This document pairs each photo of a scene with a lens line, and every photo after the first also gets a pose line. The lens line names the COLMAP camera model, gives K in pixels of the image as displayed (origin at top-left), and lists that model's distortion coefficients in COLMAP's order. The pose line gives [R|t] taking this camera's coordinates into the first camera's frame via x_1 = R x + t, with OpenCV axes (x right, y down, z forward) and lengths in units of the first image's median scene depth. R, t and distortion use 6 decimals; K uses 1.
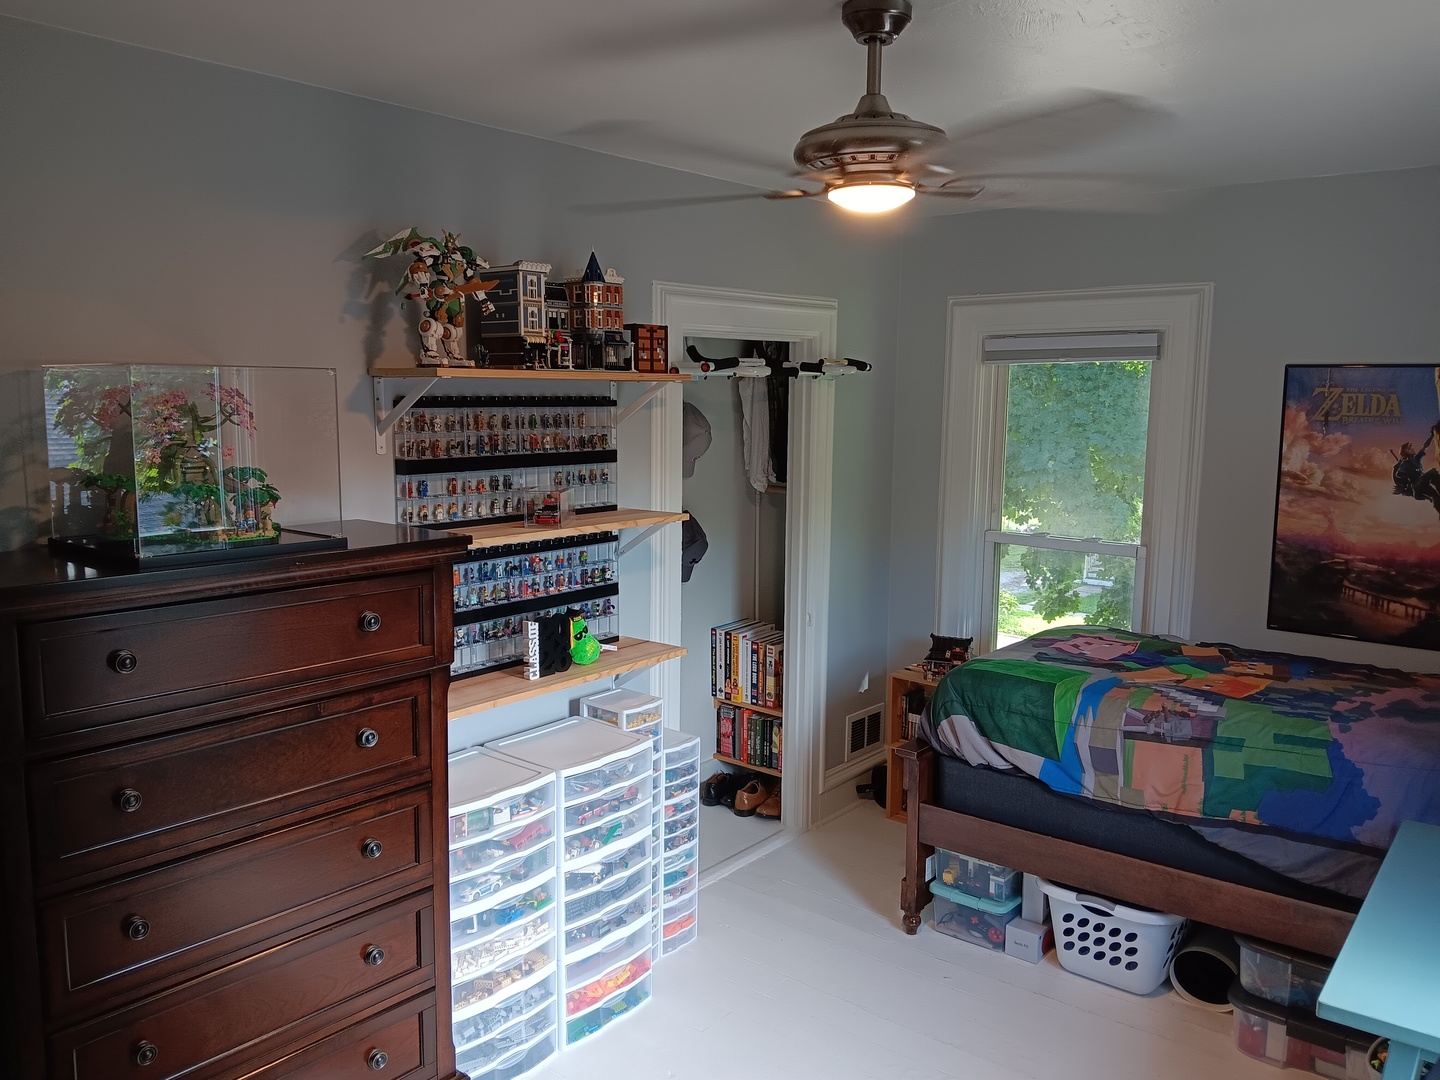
lens RADIAL K [[1117.1, 0, 720.0], [0, 1117.1, 540.0], [0, 0, 1]] dist [-0.002220, -0.005797]
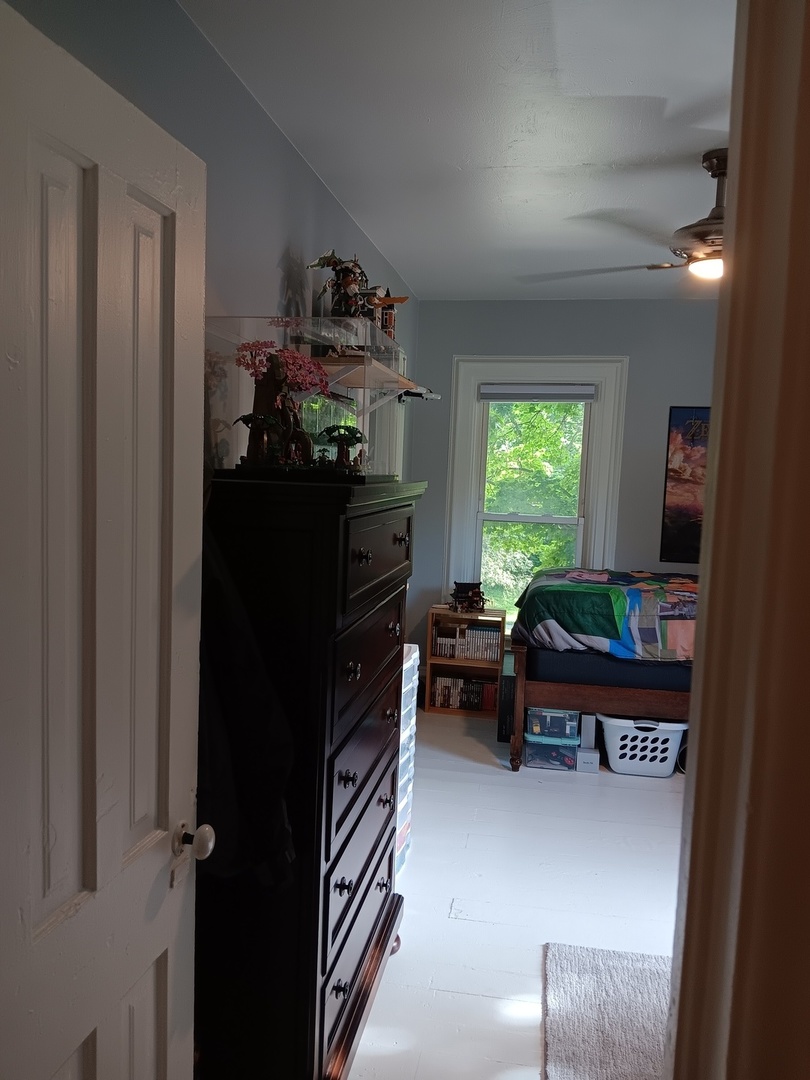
lens RADIAL K [[833.3, 0, 405.0], [0, 833.3, 540.0], [0, 0, 1]] dist [0.123050, -0.226370]
pose [[0.863078, -0.025913, 0.504405, -0.547693], [0.040046, 0.999050, -0.017198, 0.059035], [-0.503480, 0.035043, 0.863296, 0.094432]]
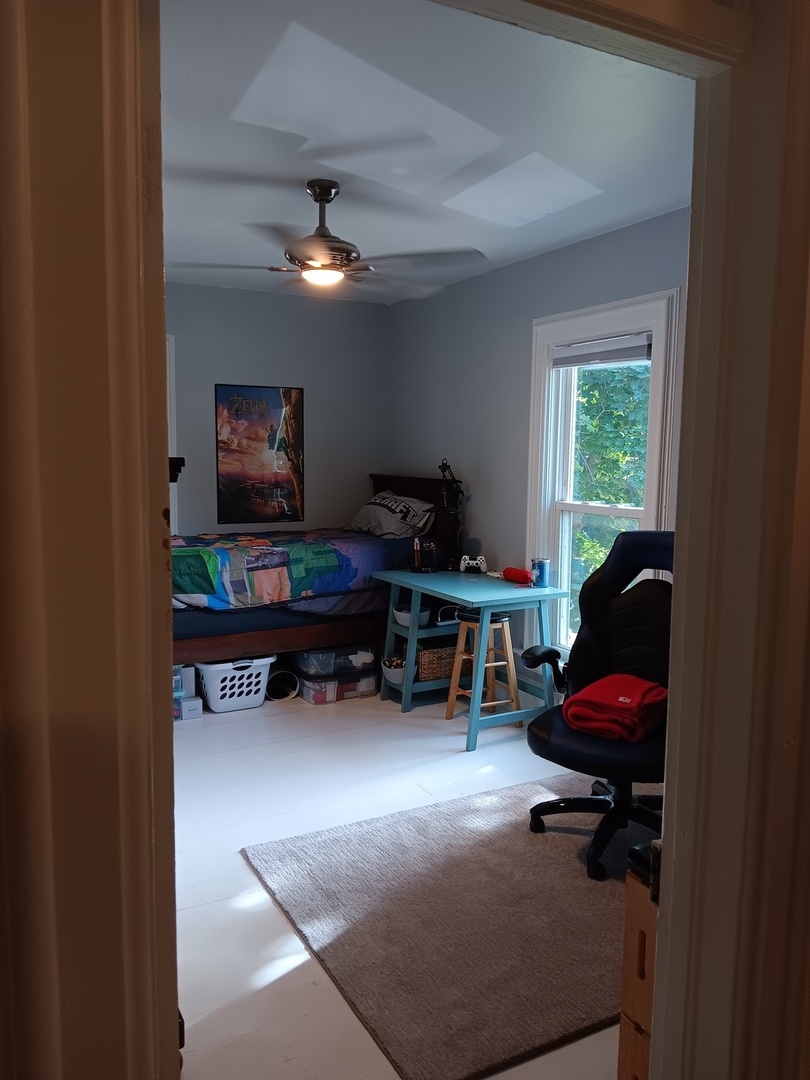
lens RADIAL K [[833.3, 0, 405.0], [0, 833.3, 540.0], [0, 0, 1]] dist [0.123050, -0.226370]
pose [[0.376910, -0.105790, 0.920188, -0.781679], [0.116040, 0.991022, 0.066404, 0.054080], [-0.918952, 0.081750, 0.385803, 0.176687]]
